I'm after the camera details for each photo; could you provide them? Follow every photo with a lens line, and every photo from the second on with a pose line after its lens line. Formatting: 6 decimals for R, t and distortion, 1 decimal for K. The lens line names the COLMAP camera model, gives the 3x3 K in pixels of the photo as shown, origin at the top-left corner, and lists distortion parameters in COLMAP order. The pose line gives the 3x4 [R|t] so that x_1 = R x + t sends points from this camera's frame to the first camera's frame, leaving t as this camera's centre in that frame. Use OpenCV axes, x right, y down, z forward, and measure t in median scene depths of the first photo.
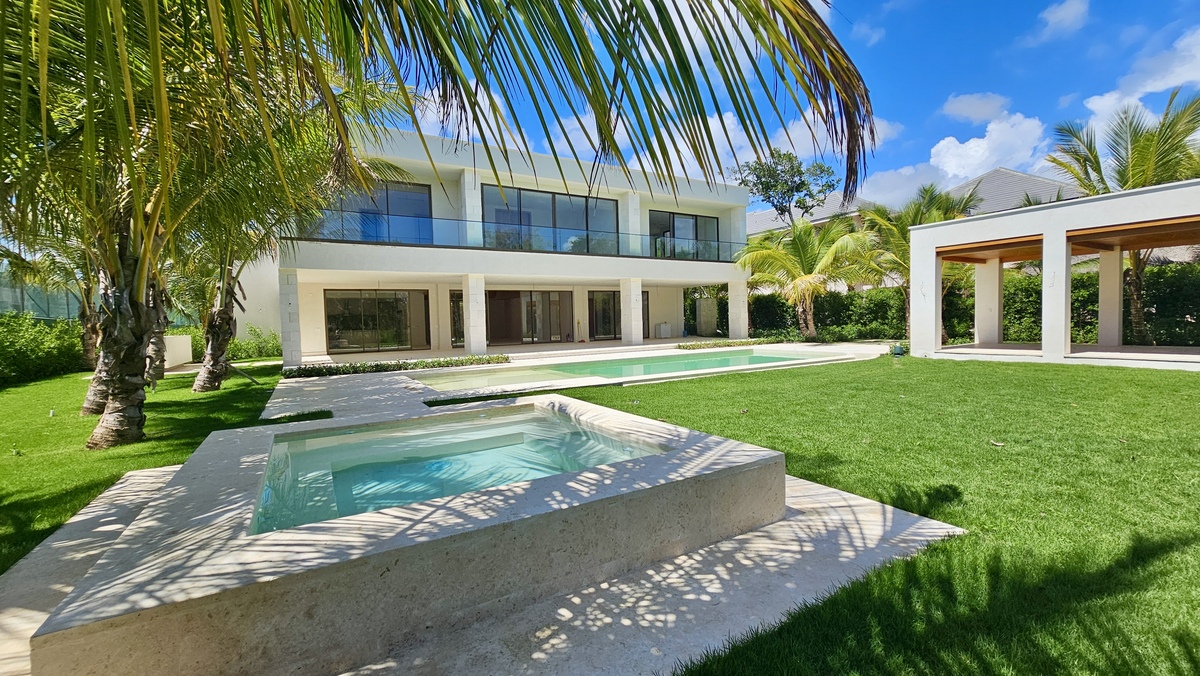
lens RADIAL K [[492.5, 0, 600.6], [0, 492.5, 337.2], [0, 0, 1]] dist [-0.002306, -0.000150]
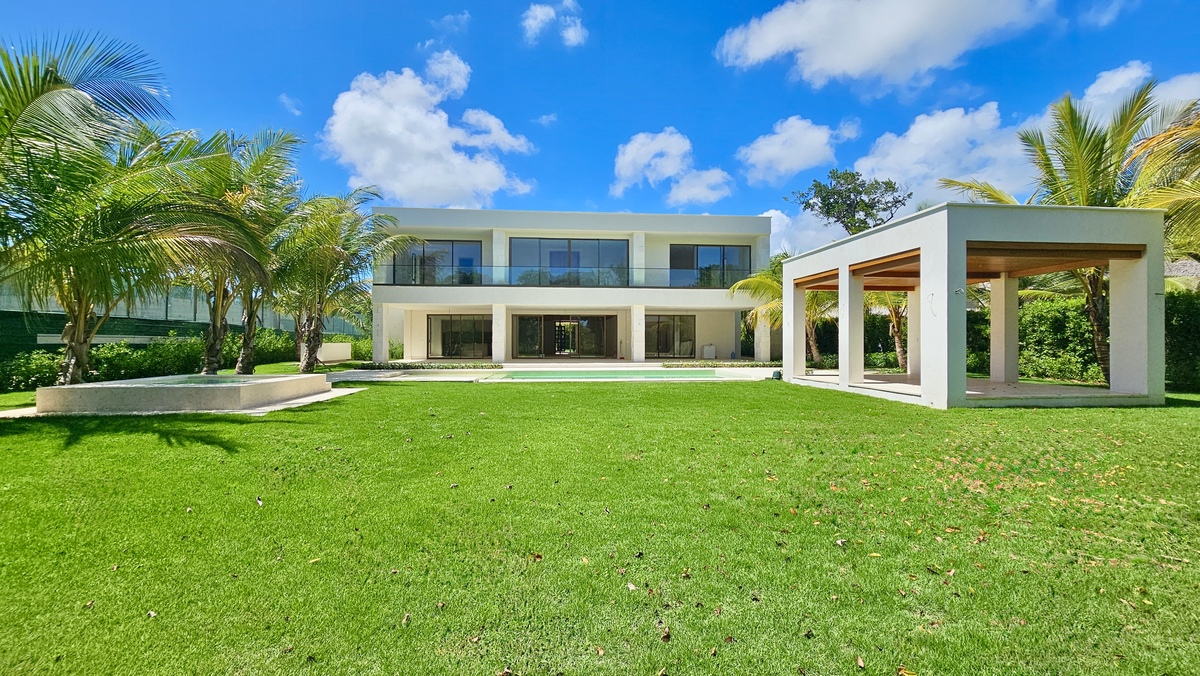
lens RADIAL K [[492.5, 0, 598.6], [0, 492.5, 338.5], [0, 0, 1]] dist [-0.002306, -0.000150]
pose [[0.900129, 0.023572, -0.434985, 0.568981], [-0.039416, 0.998846, -0.027436, -0.005994], [0.433837, 0.041841, 0.900019, -0.104264]]
